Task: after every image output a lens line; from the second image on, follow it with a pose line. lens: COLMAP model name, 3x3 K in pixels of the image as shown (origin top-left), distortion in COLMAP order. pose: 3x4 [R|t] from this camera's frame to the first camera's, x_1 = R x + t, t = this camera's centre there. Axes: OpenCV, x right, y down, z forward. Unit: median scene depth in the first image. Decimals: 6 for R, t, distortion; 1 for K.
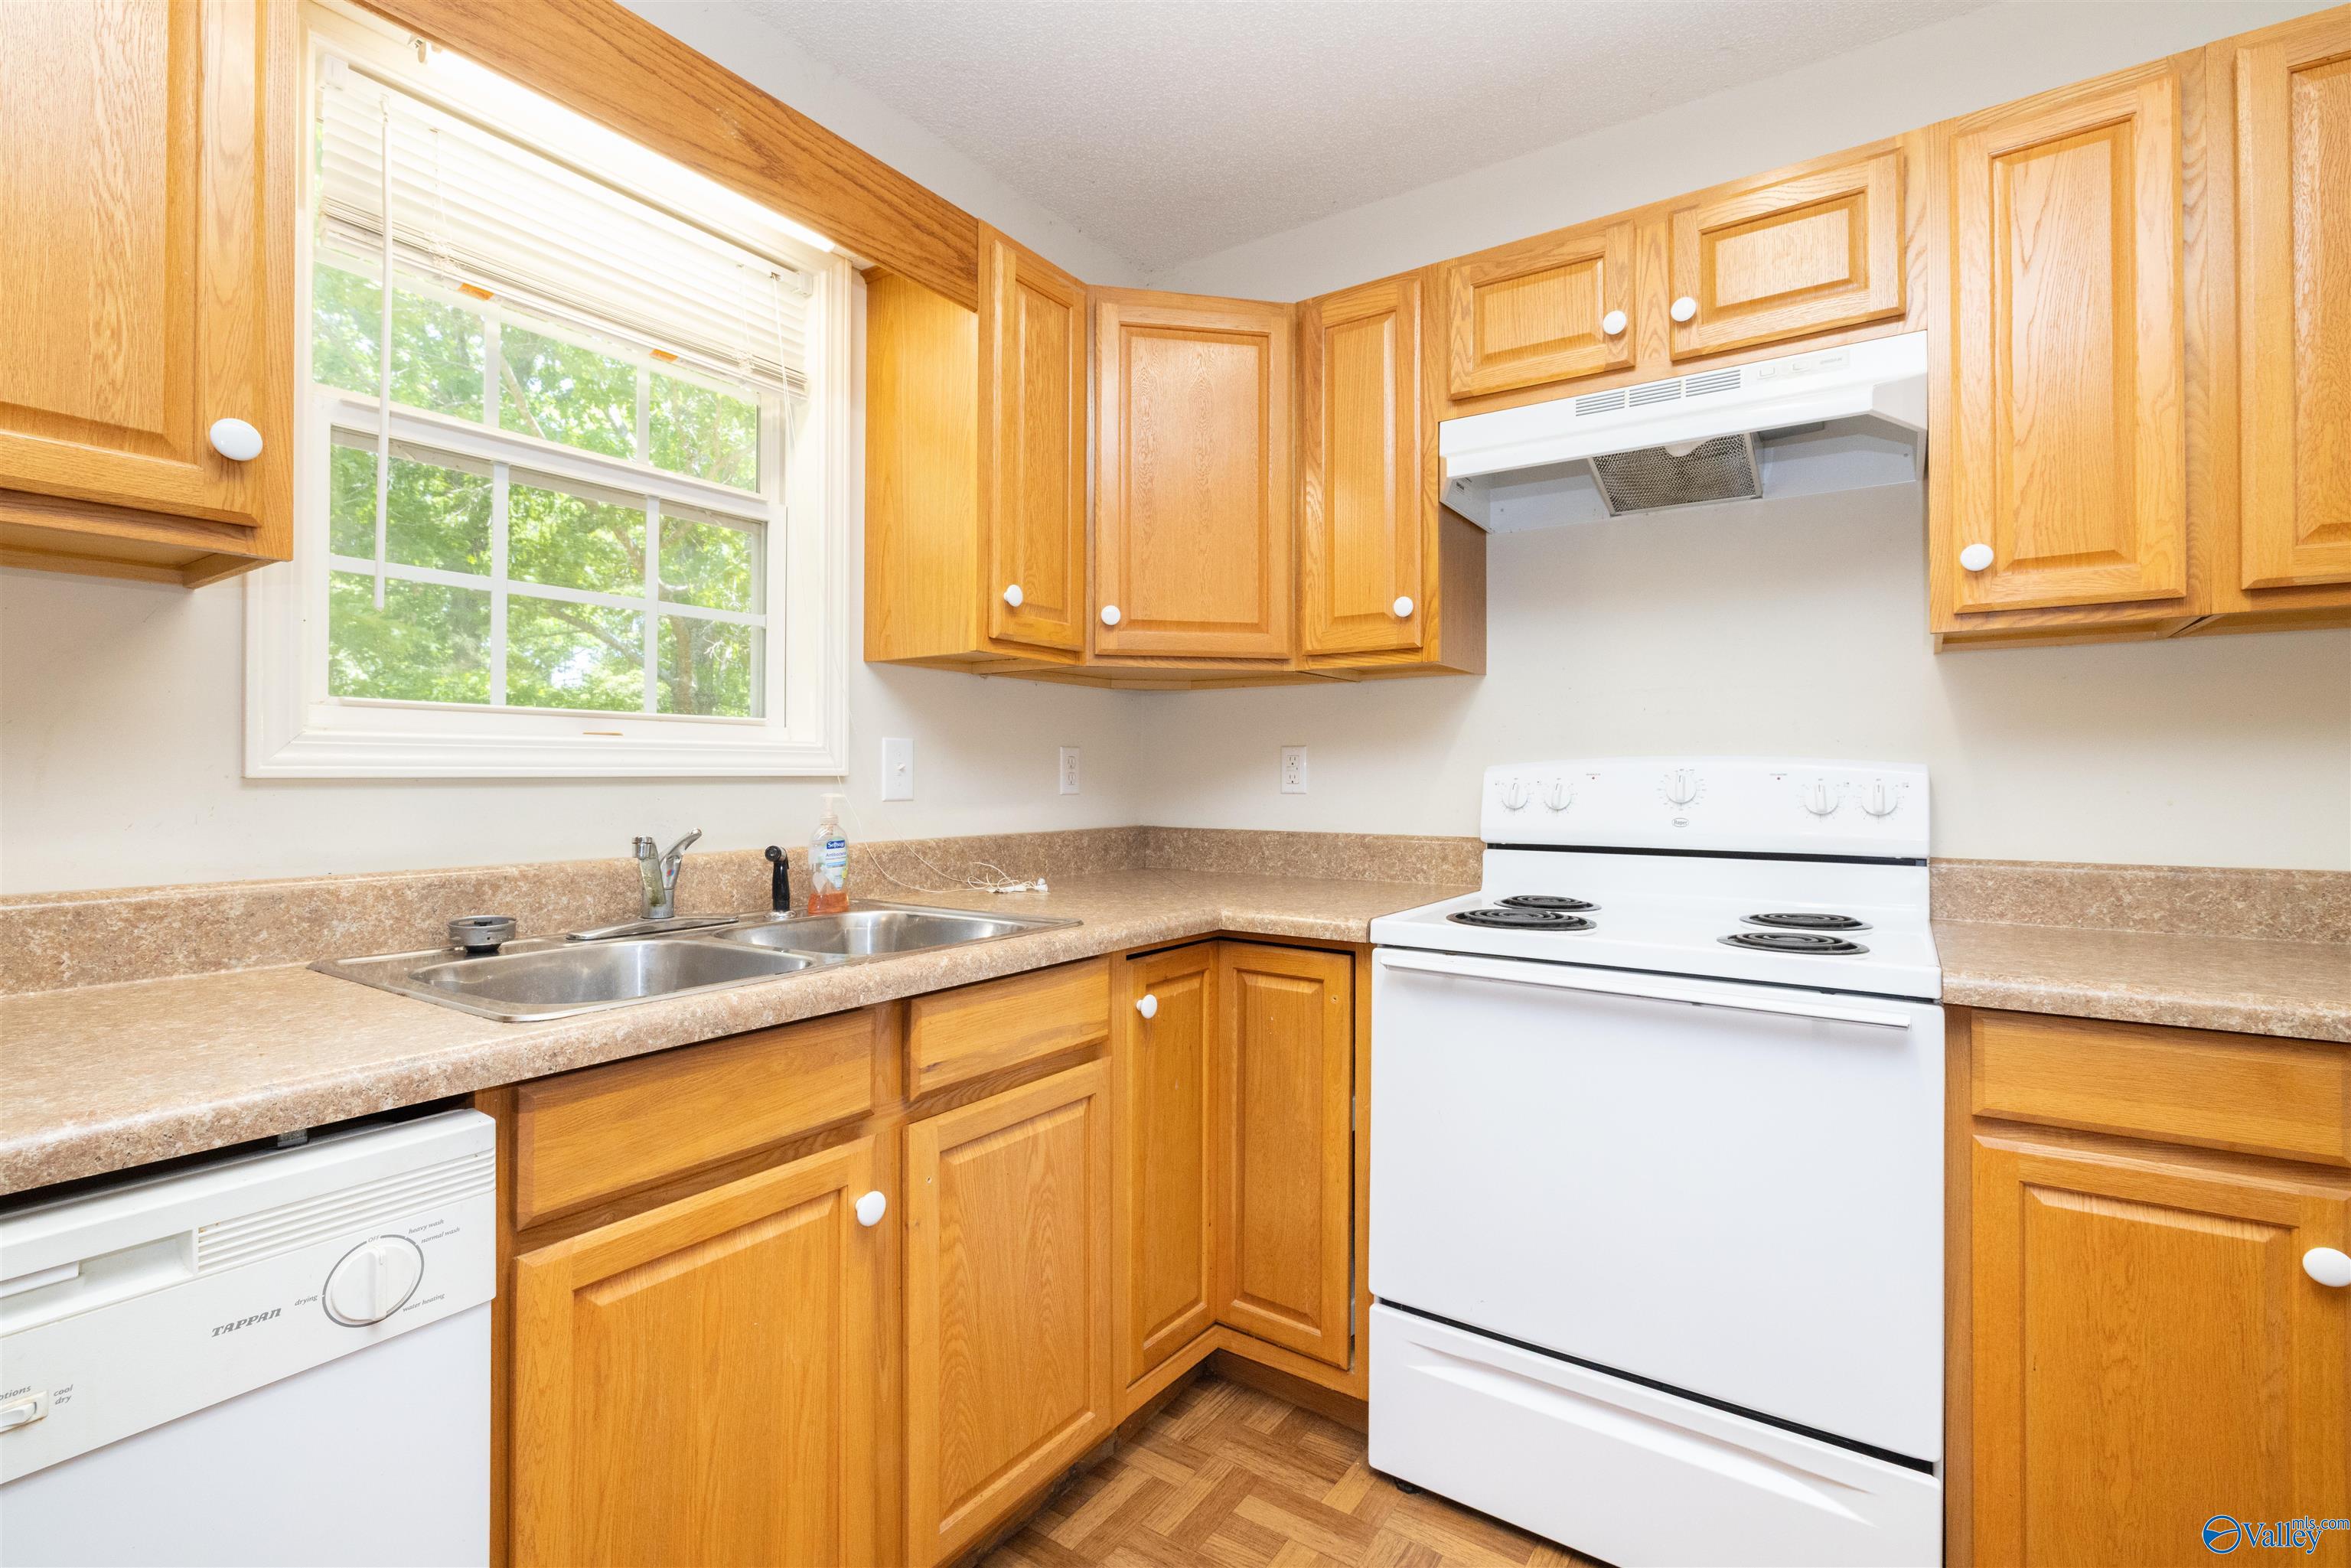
lens RADIAL K [[1072.7, 0, 1171.3], [0, 1072.7, 770.1], [0, 0, 1]] dist [-0.003516, 0.001308]
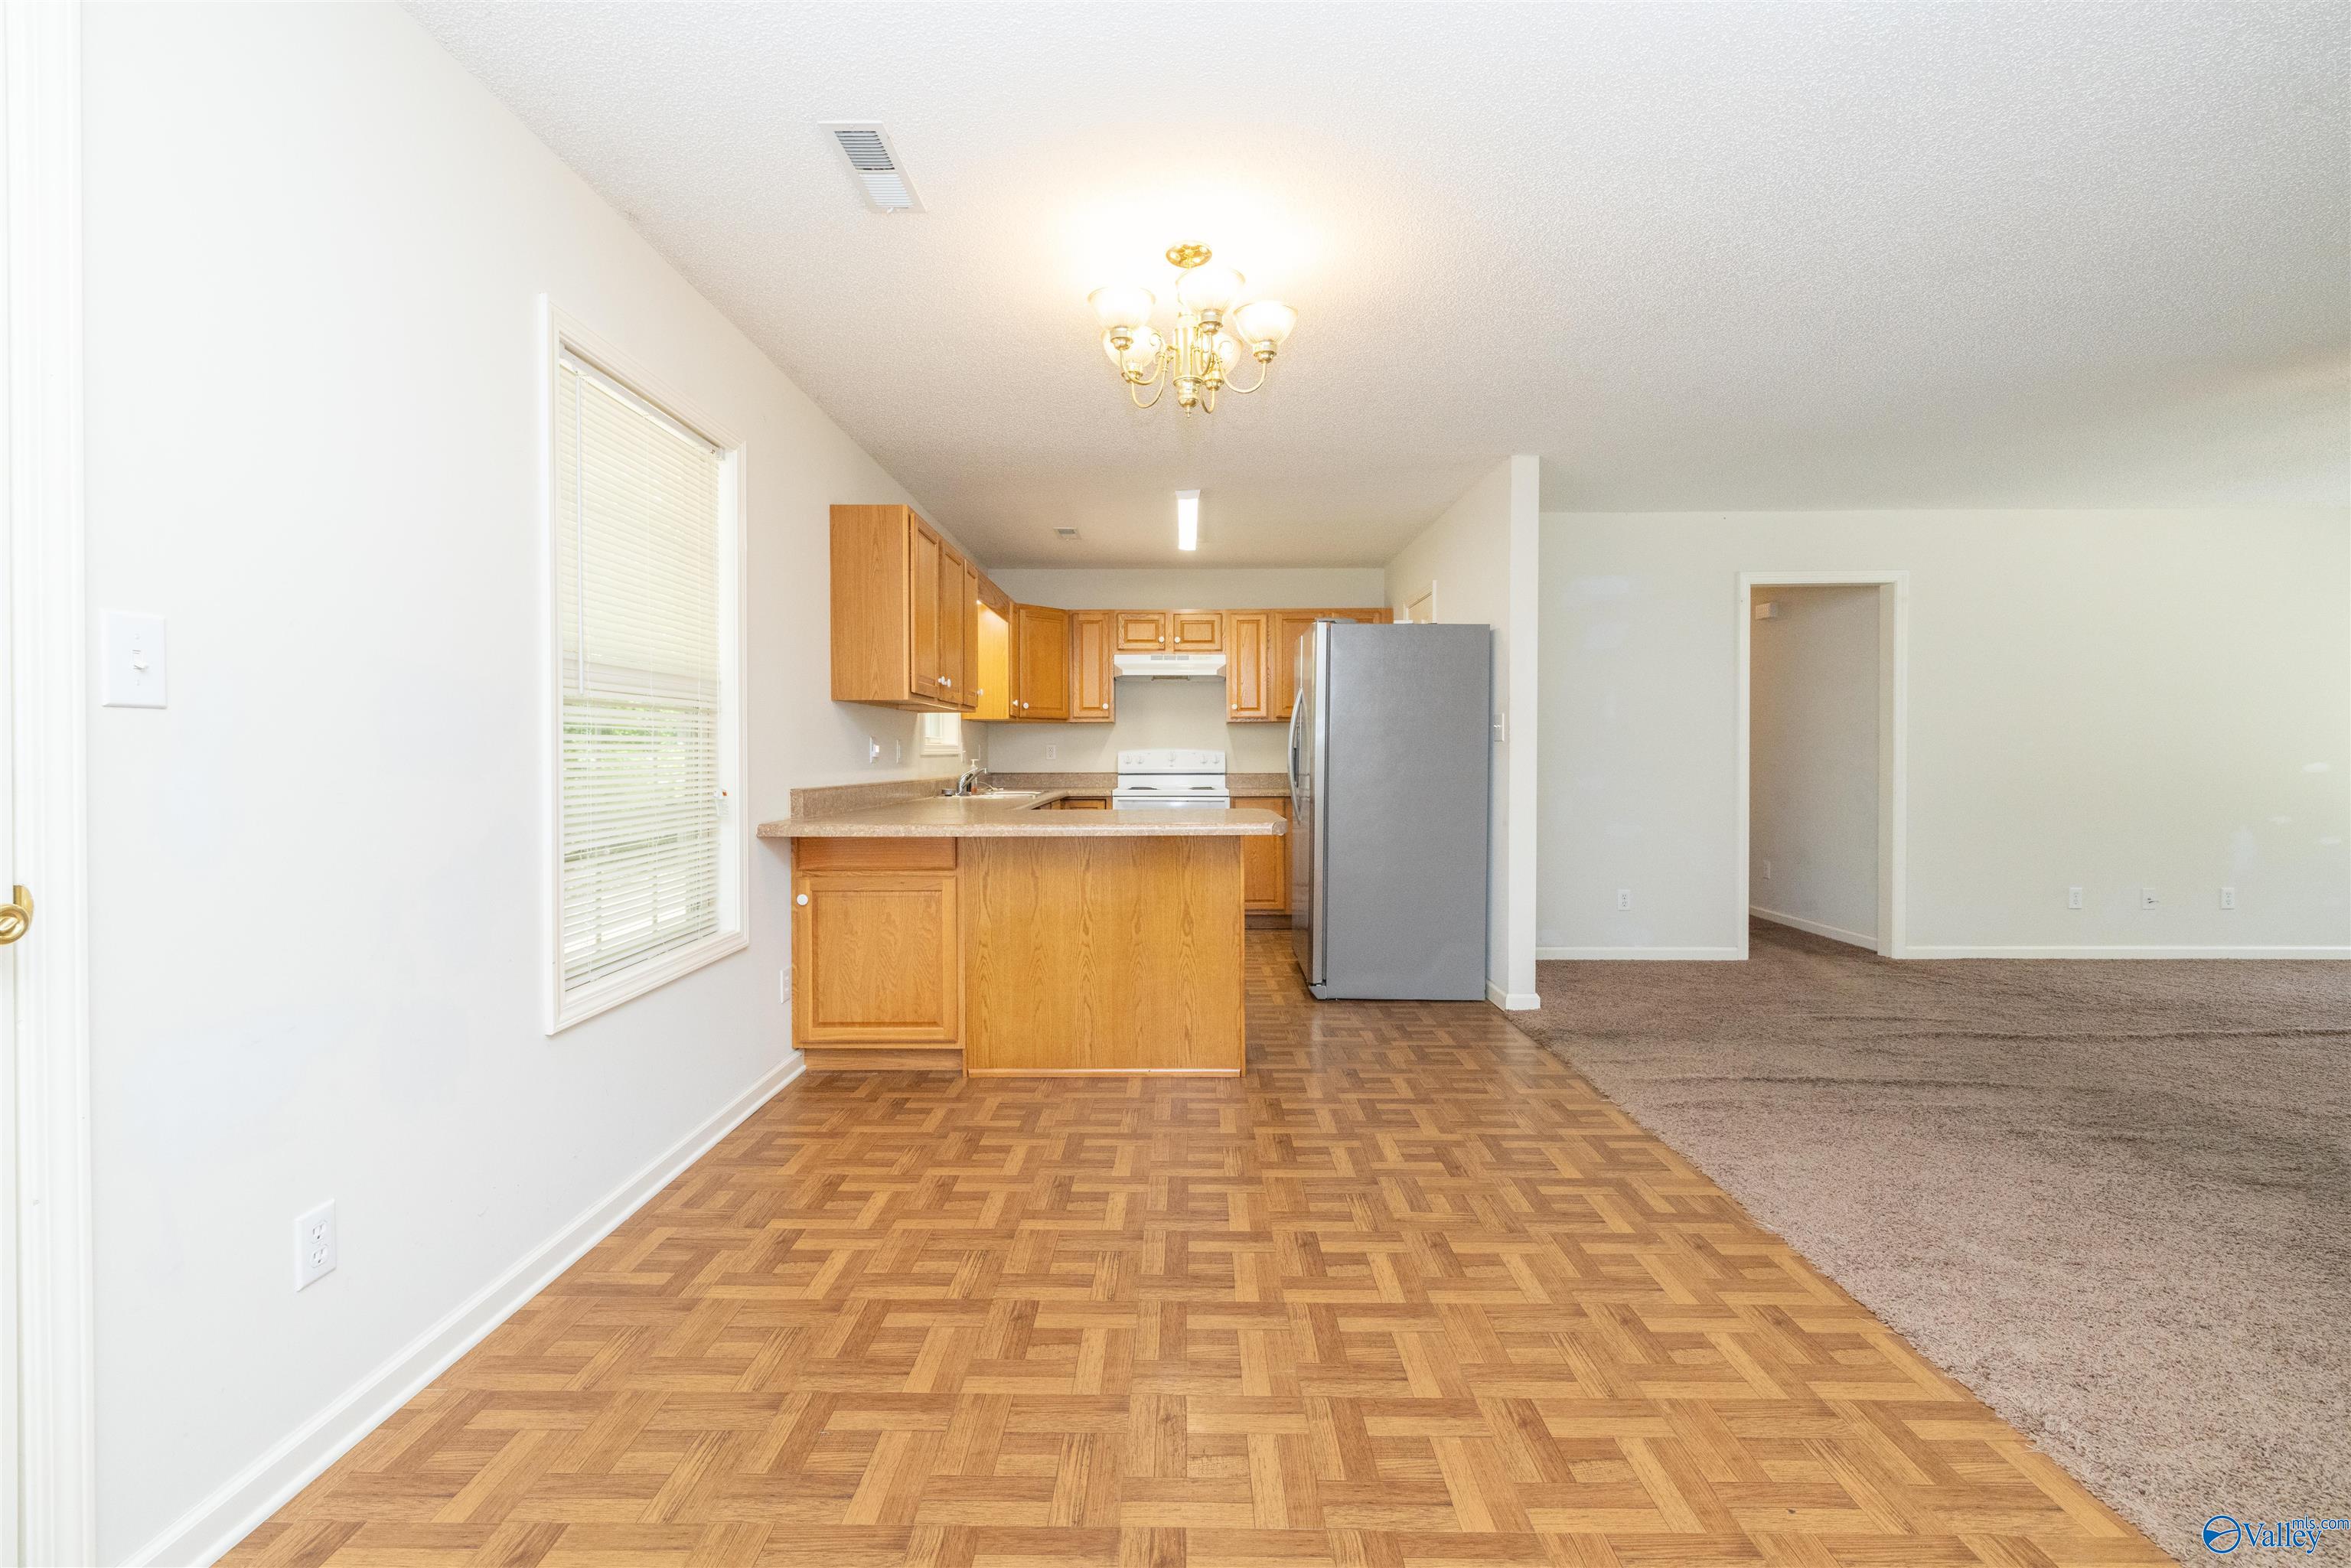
lens RADIAL K [[997.3, 0, 1167.0], [0, 997.3, 776.9], [0, 0, 1]] dist [0.001167, 0.000196]
pose [[0.833403, -0.016315, 0.552425, -1.654713], [0.000859, 0.999601, 0.028226, -0.013178], [-0.552665, -0.023049, 0.833085, -2.147832]]
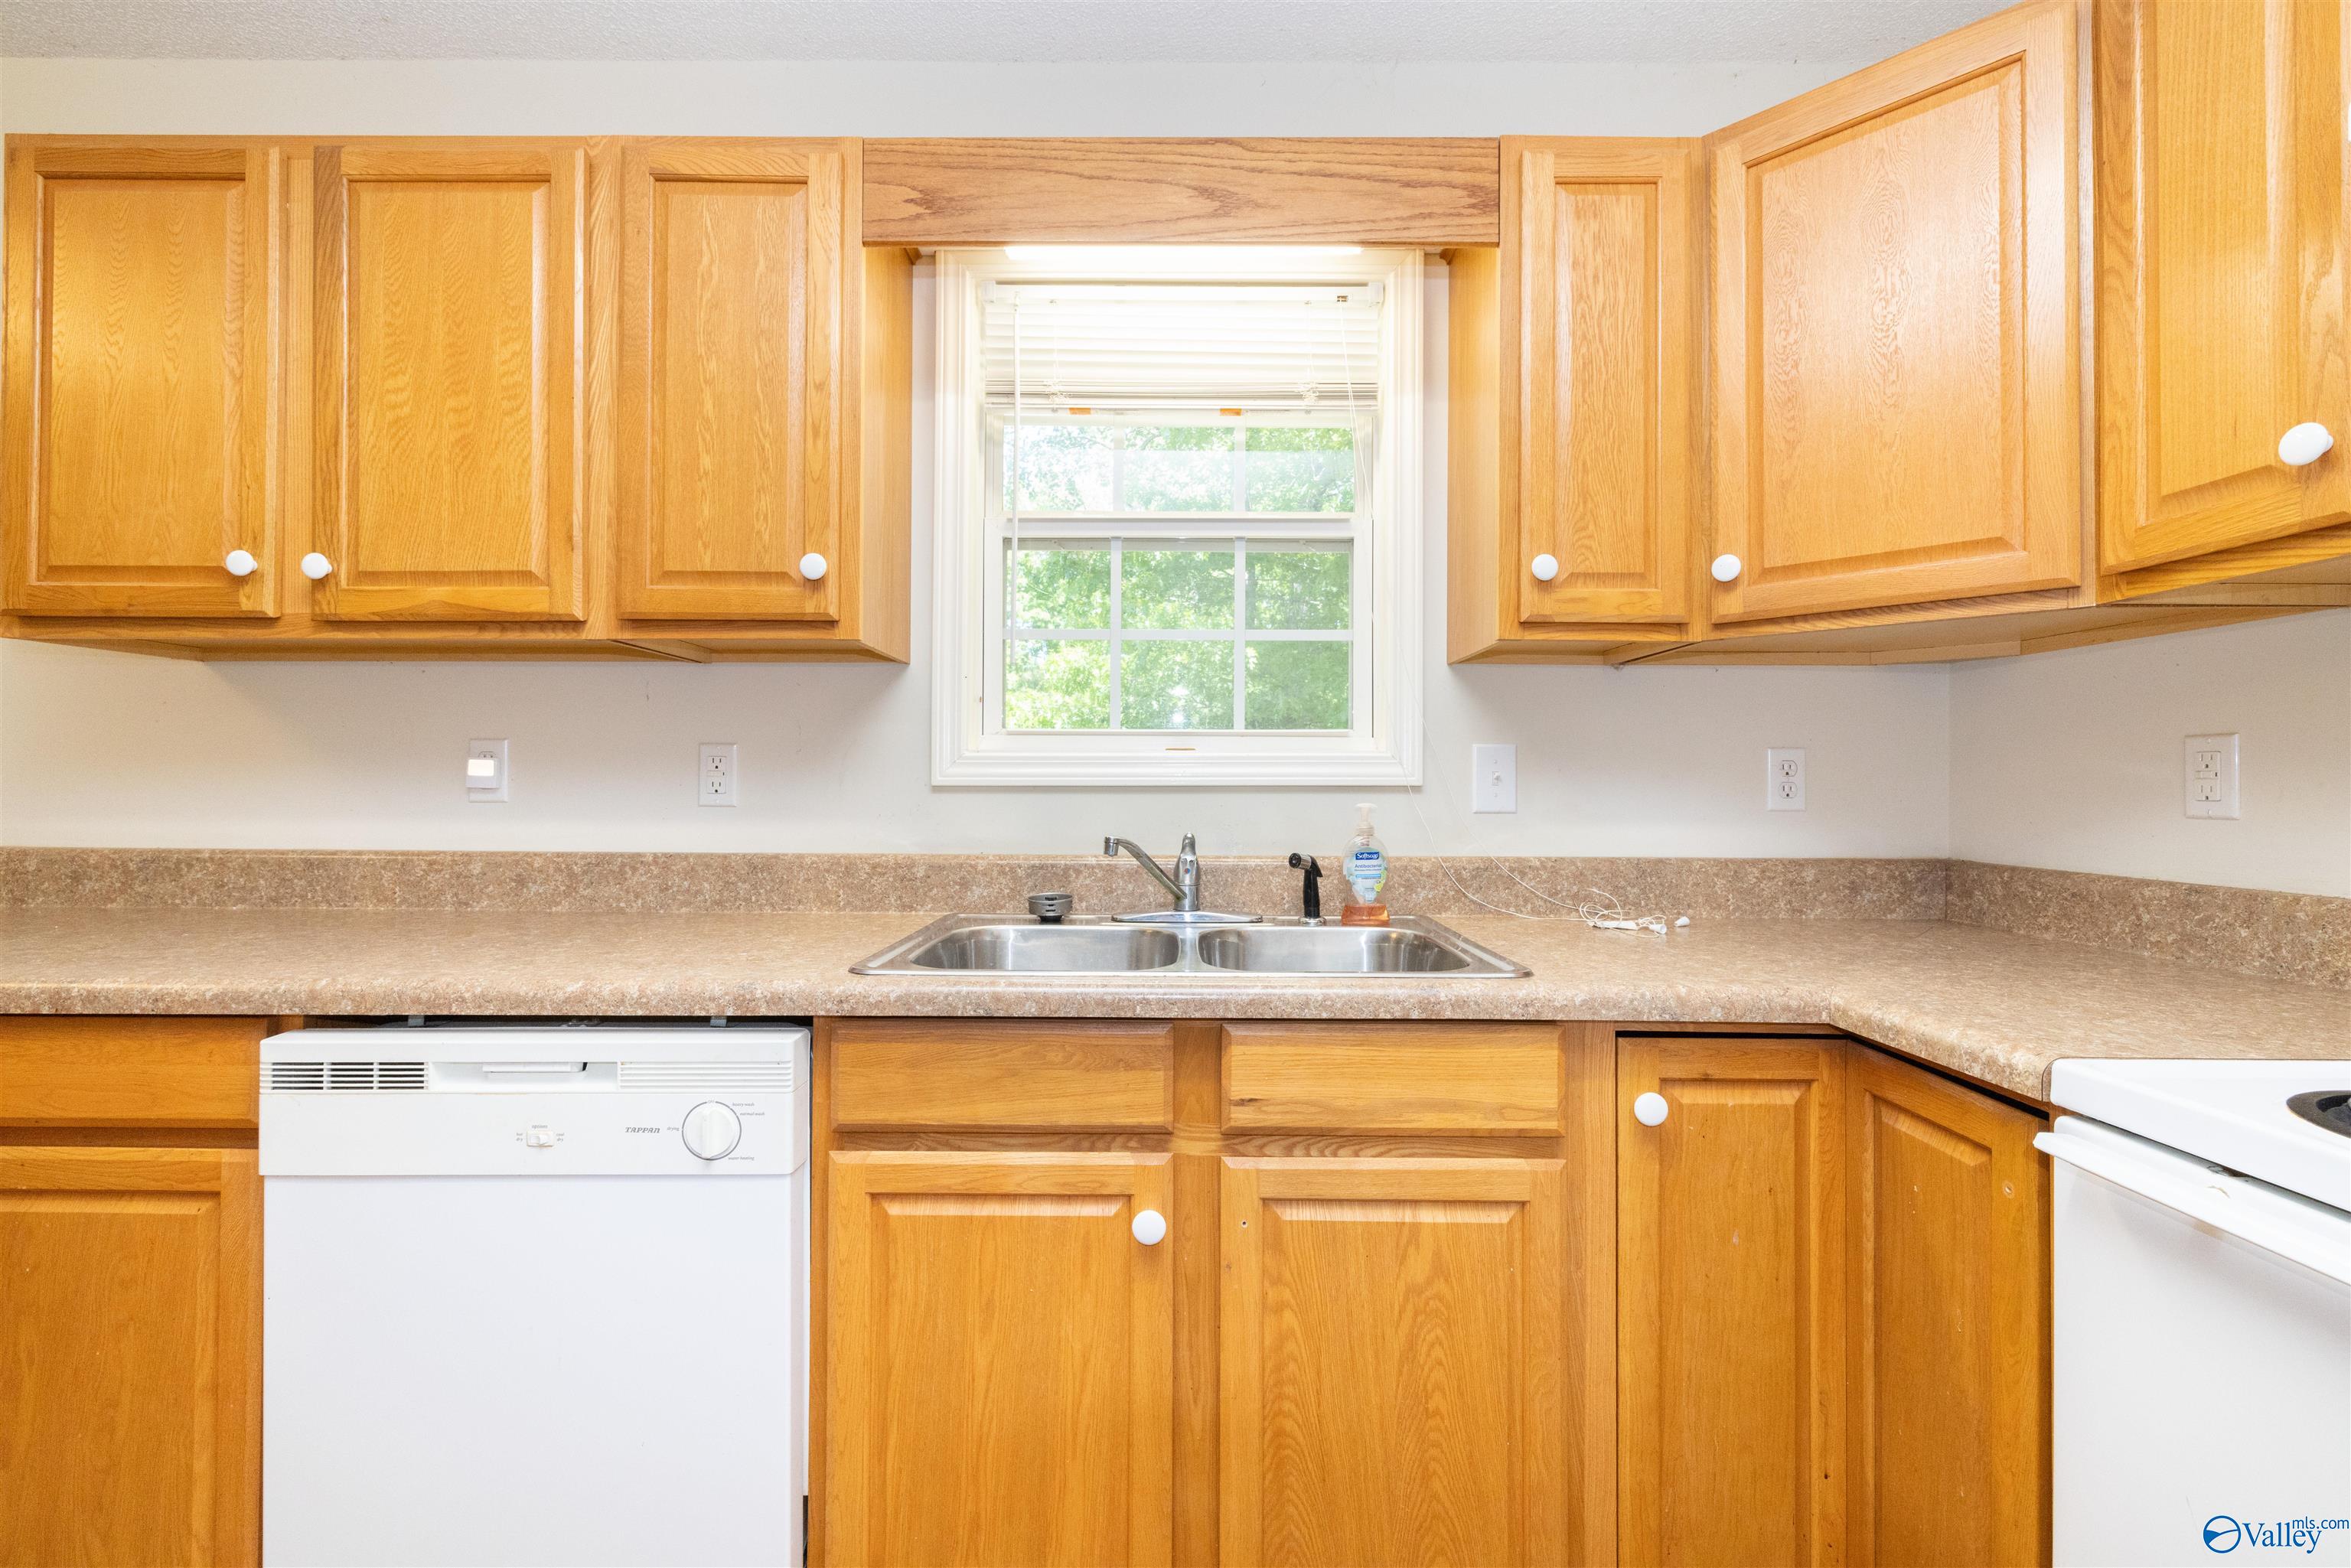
lens RADIAL K [[987.0, 0, 1172.6], [0, 987.0, 770.2], [0, 0, 1]] dist [0.000451, 0.000819]
pose [[0.561497, -0.011103, -0.827404, 0.340849], [0.001867, 0.999924, -0.012151, 0.002484], [0.827477, 0.005277, 0.561475, 0.361450]]
